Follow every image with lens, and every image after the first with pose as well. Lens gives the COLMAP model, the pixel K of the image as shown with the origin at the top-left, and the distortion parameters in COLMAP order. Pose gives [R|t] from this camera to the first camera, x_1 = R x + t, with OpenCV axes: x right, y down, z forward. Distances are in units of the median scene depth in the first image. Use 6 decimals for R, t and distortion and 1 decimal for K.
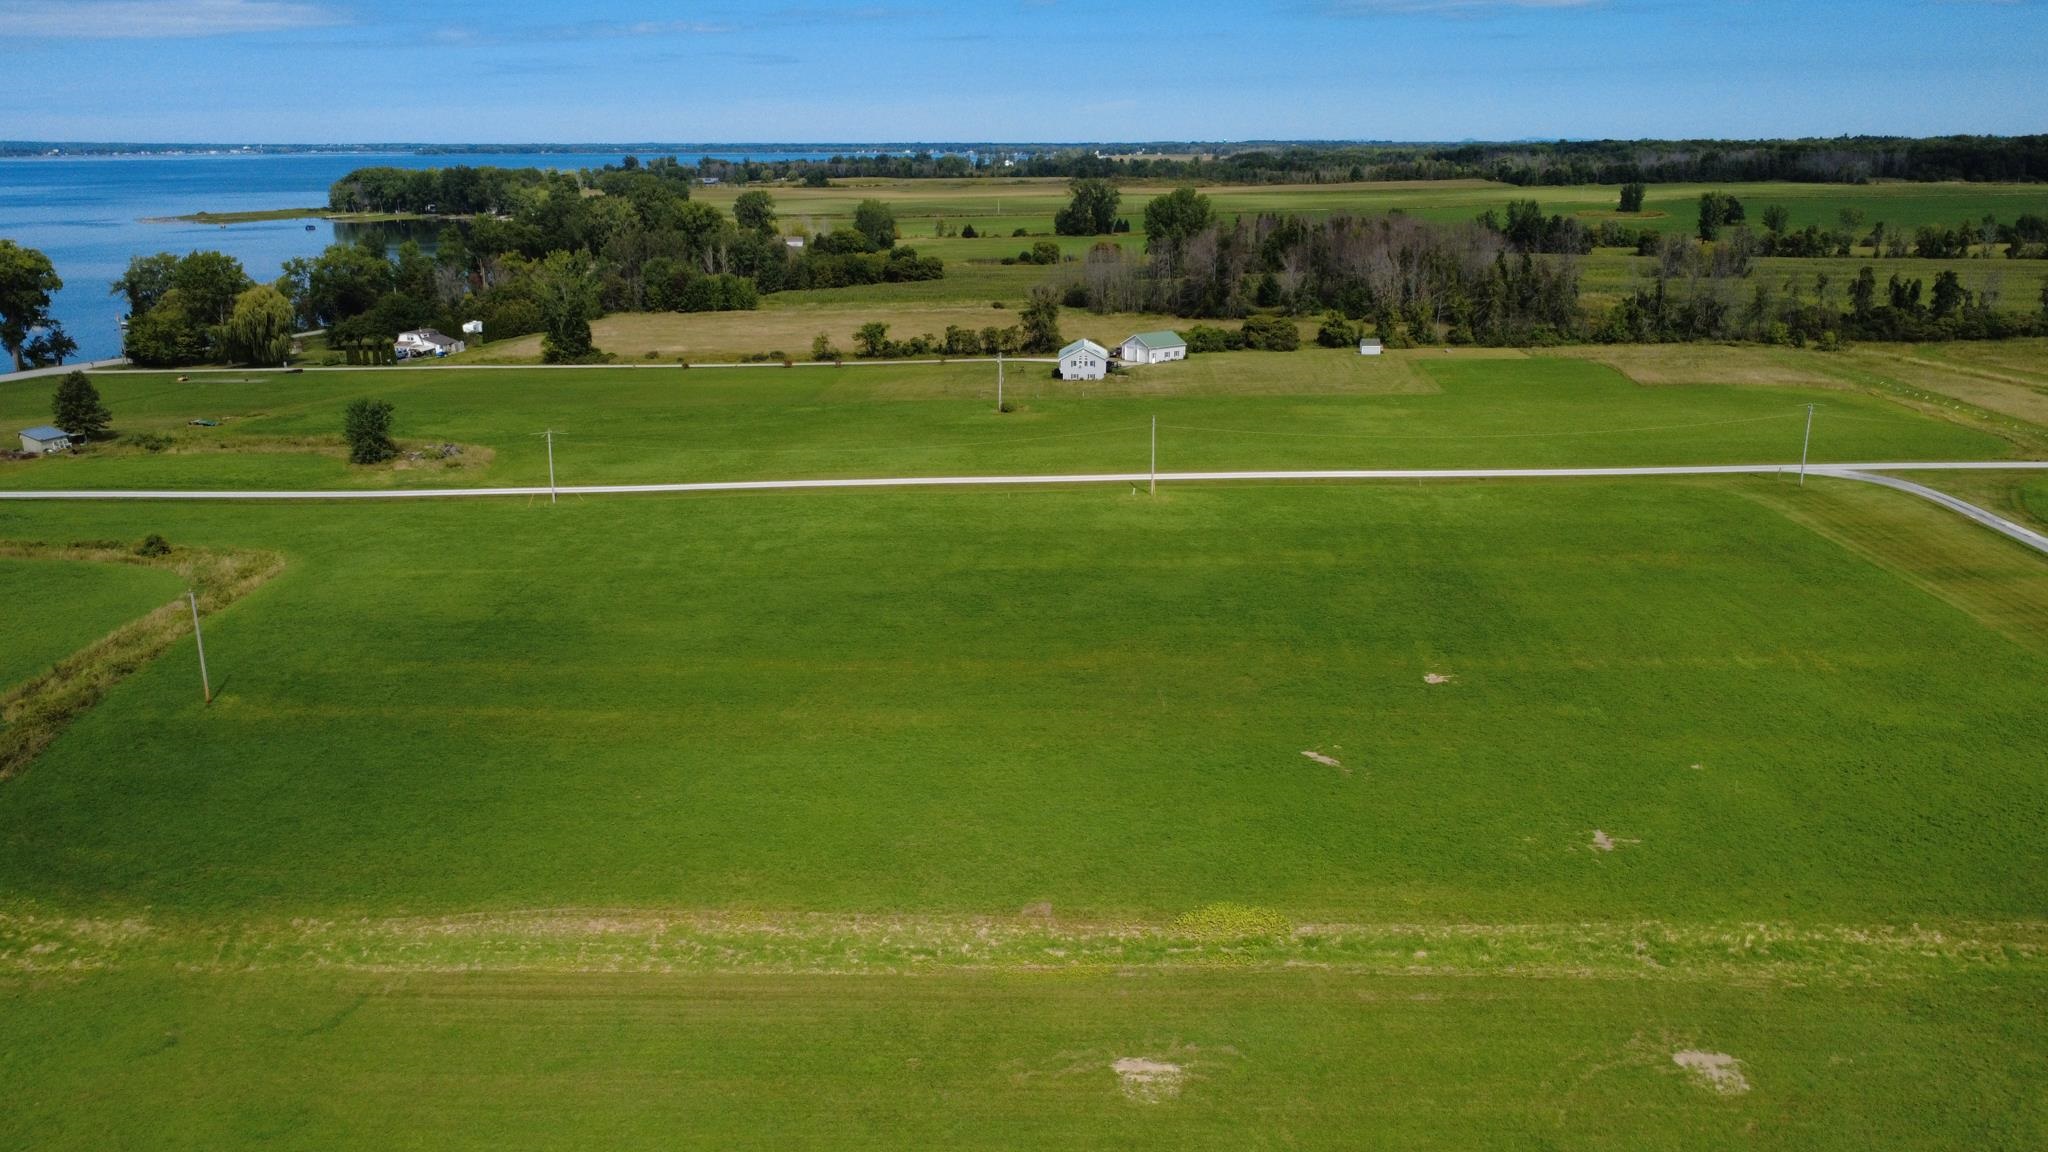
lens RADIAL K [[1486.5, 0, 1029.1], [0, 1486.5, 578.4], [0, 0, 1]] dist [-0.000594, -0.000975]
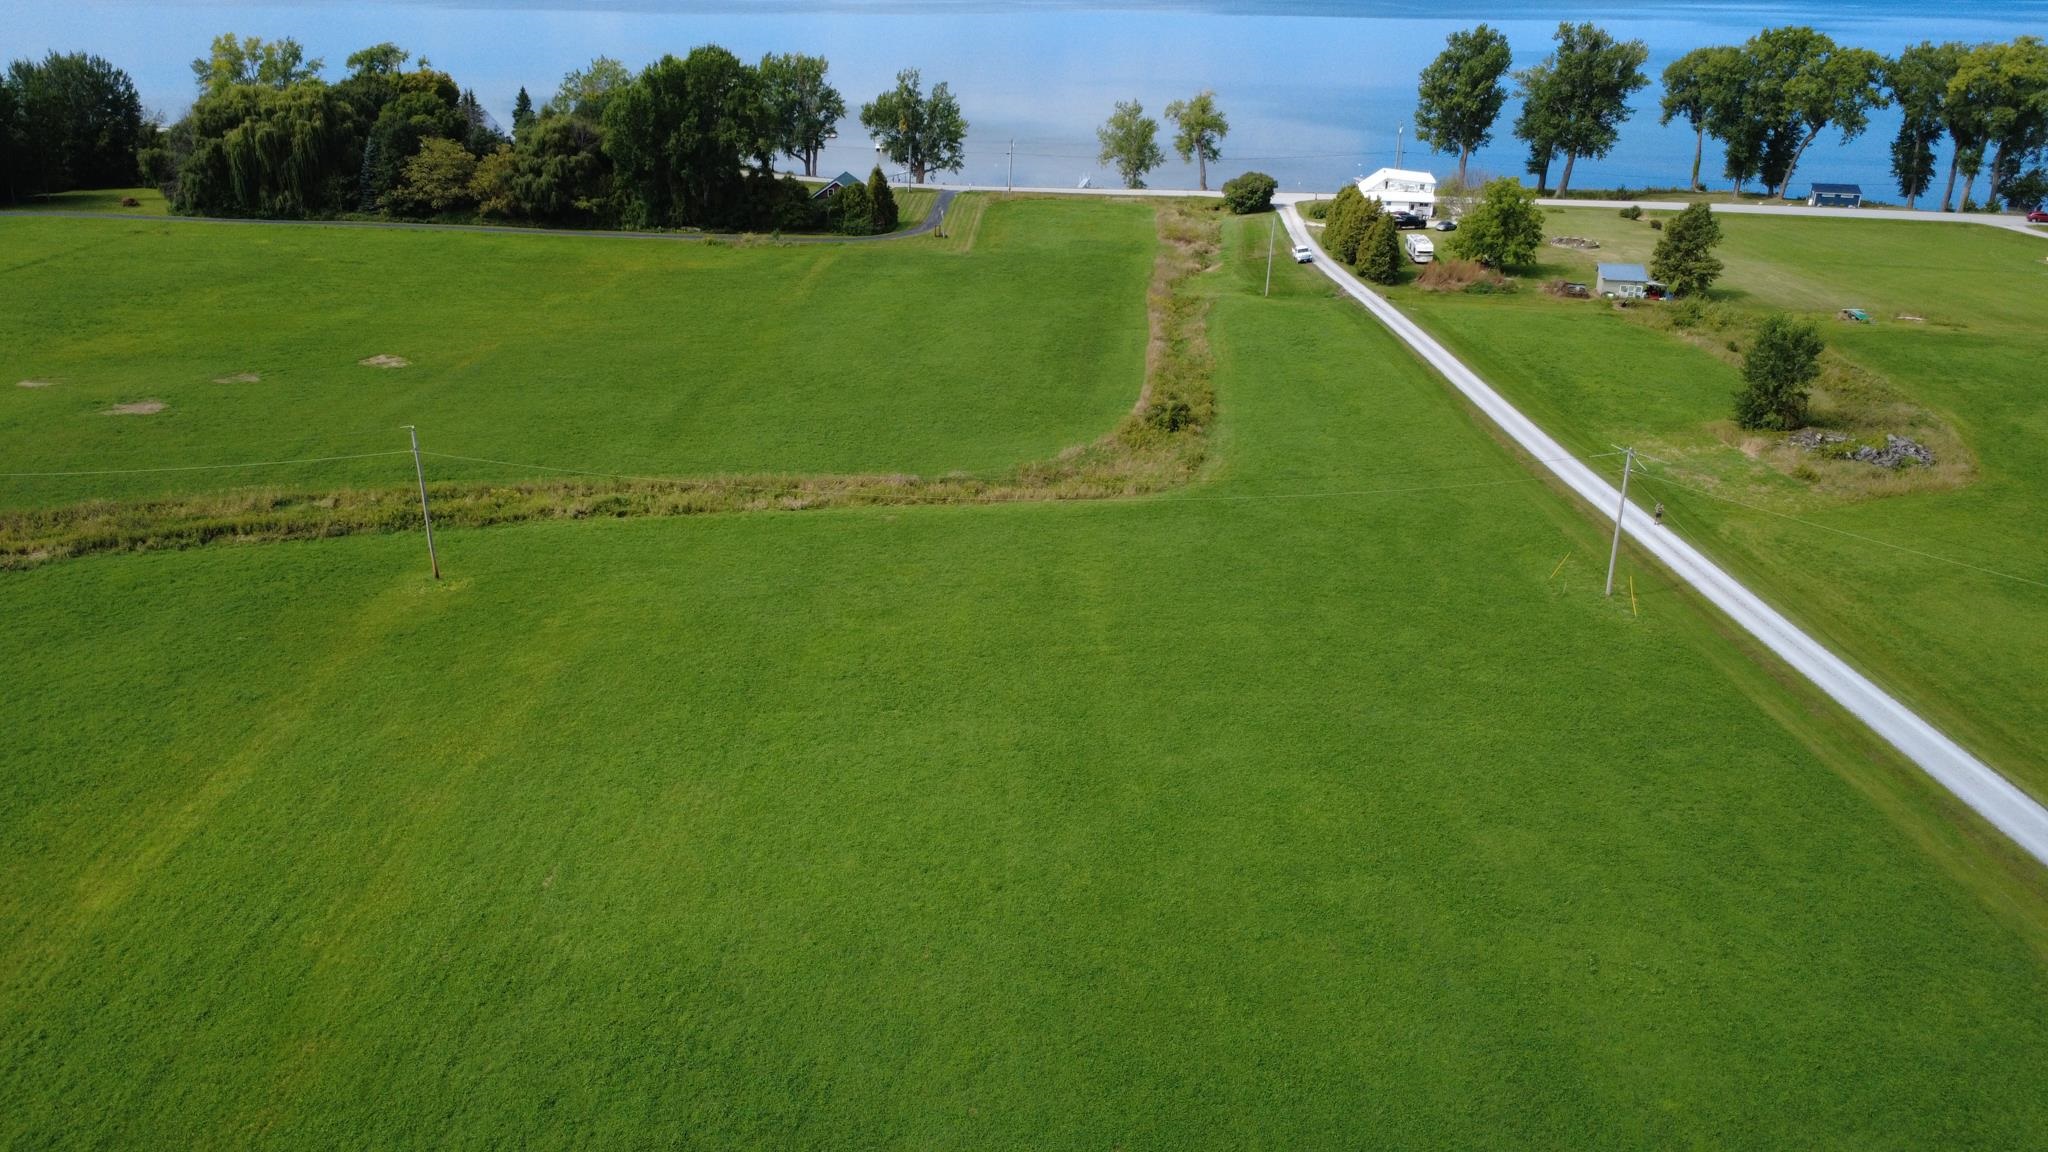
lens RADIAL K [[1485.0, 0, 1028.9], [0, 1485.0, 579.8], [0, 0, 1]] dist [-0.001661, 0.002119]
pose [[0.084291, 0.392241, -0.915993, 0.063295], [-0.289673, 0.889209, 0.354116, -0.103610], [0.953407, 0.235489, 0.188573, 0.442110]]
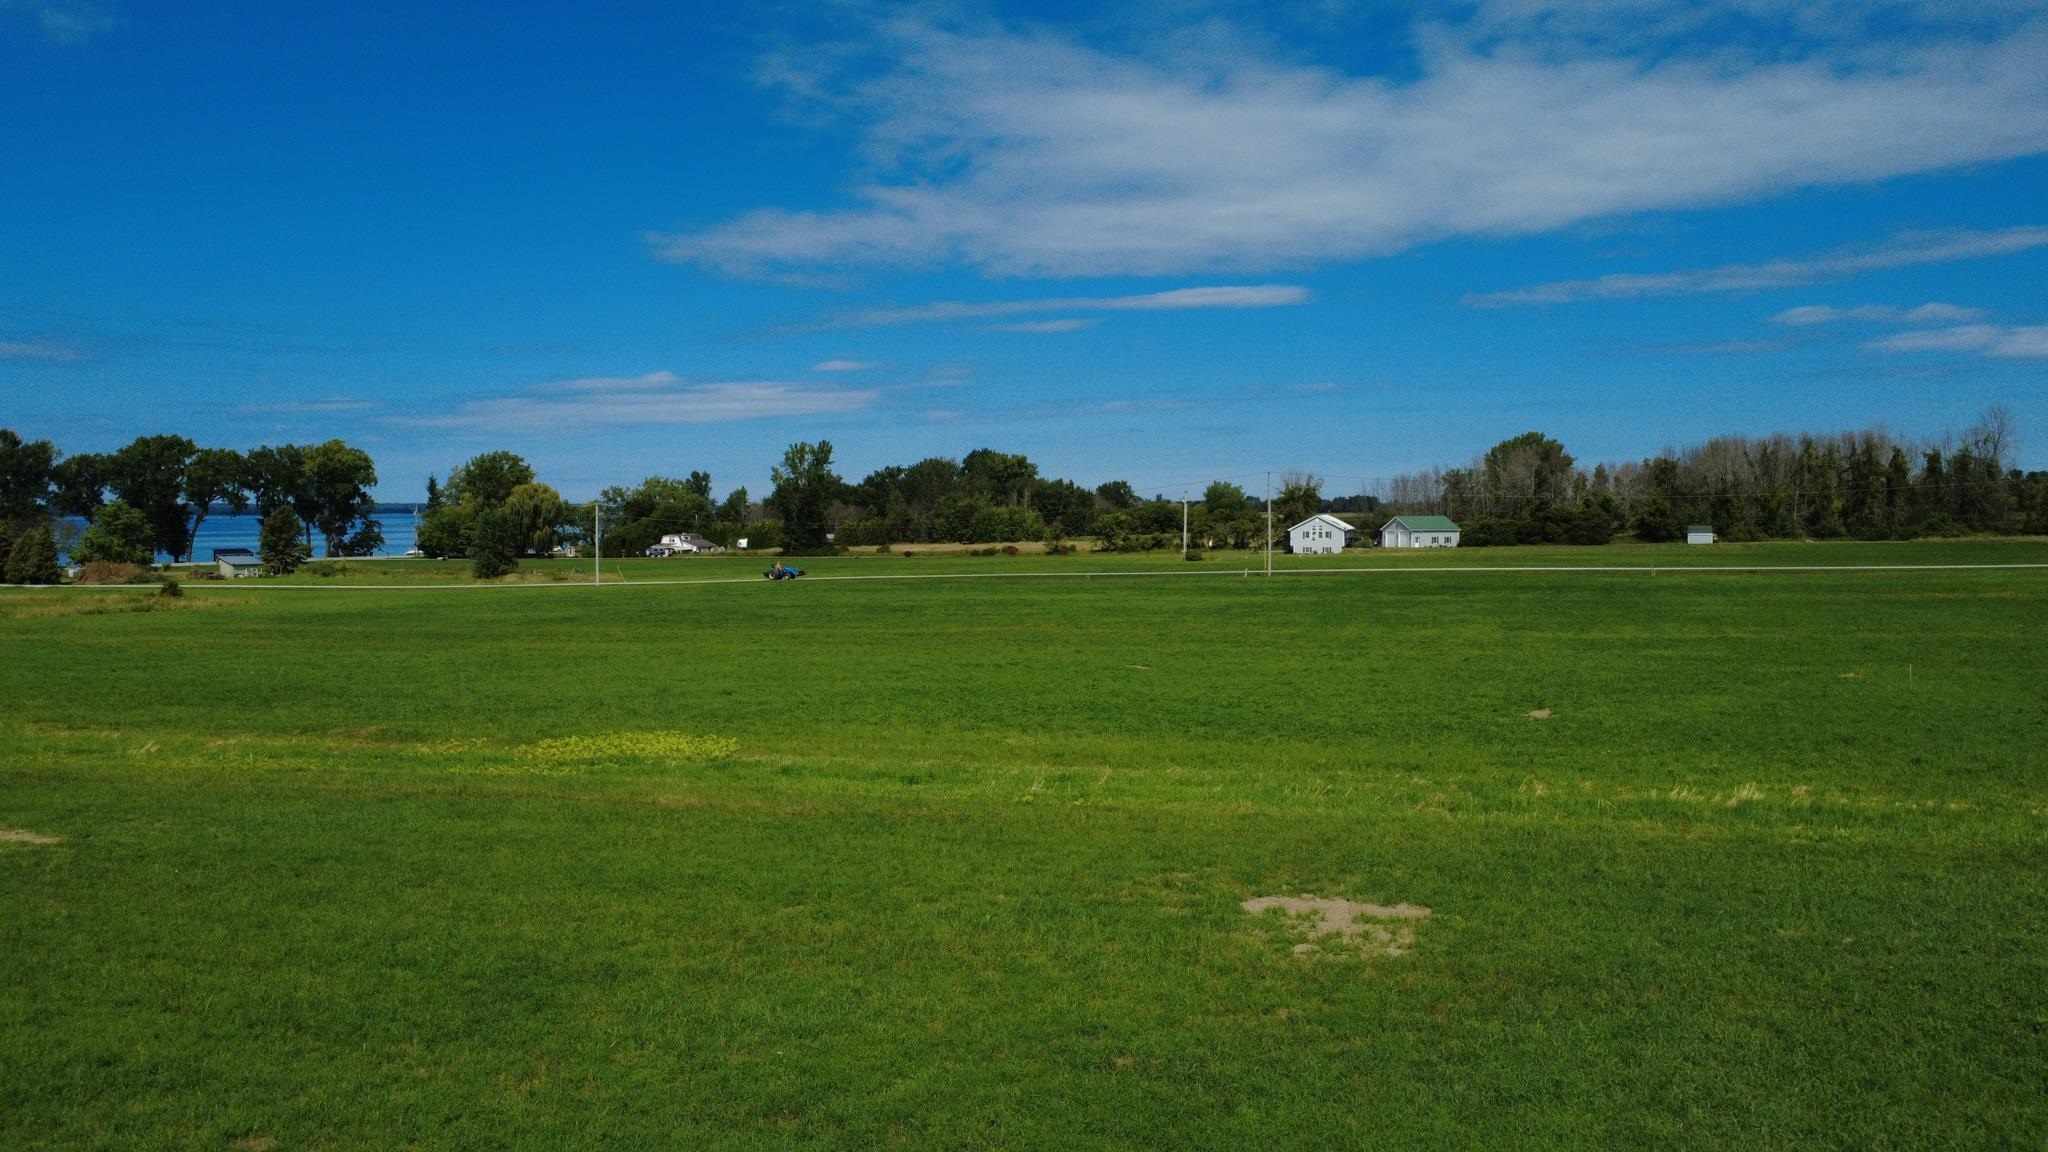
lens RADIAL K [[1486.5, 0, 1029.1], [0, 1486.5, 578.4], [0, 0, 1]] dist [-0.000594, -0.000975]
pose [[0.958345, 0.013085, -0.285315, 0.107388], [-0.080041, 0.971226, -0.224308, 0.073761], [0.274170, 0.237801, 0.931816, 0.150279]]
